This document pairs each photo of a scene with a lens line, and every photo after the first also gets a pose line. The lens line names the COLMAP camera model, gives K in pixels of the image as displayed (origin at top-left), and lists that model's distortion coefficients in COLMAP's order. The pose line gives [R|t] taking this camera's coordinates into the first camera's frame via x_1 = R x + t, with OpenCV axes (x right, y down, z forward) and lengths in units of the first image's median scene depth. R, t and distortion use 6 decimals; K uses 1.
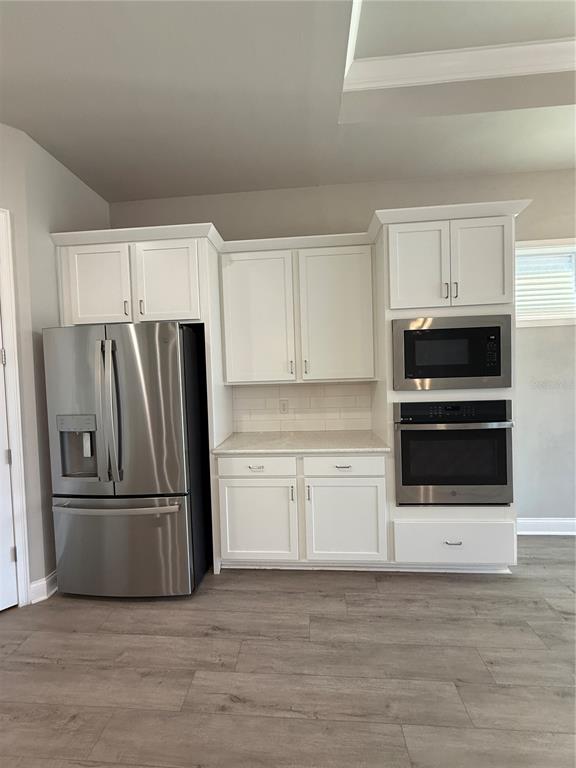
lens RADIAL K [[305.7, 0, 288.0], [0, 305.7, 384.0], [0, 0, 1]] dist [0.000567, 0.000307]
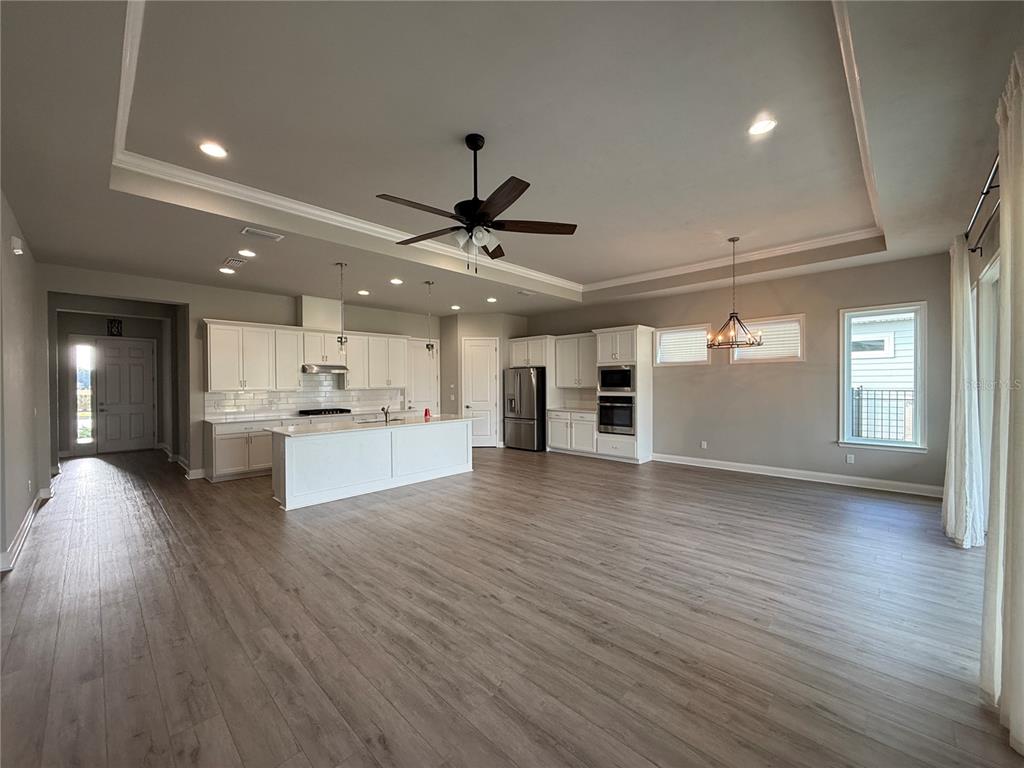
lens RADIAL K [[407.6, 0, 512.0], [0, 407.6, 384.0], [0, 0, 1]] dist [0.000567, 0.000307]
pose [[0.770857, 0.032546, -0.636177, 2.112772], [-0.042552, 0.999094, -0.000449, -0.009618], [0.635586, 0.027417, 0.771543, -2.407780]]
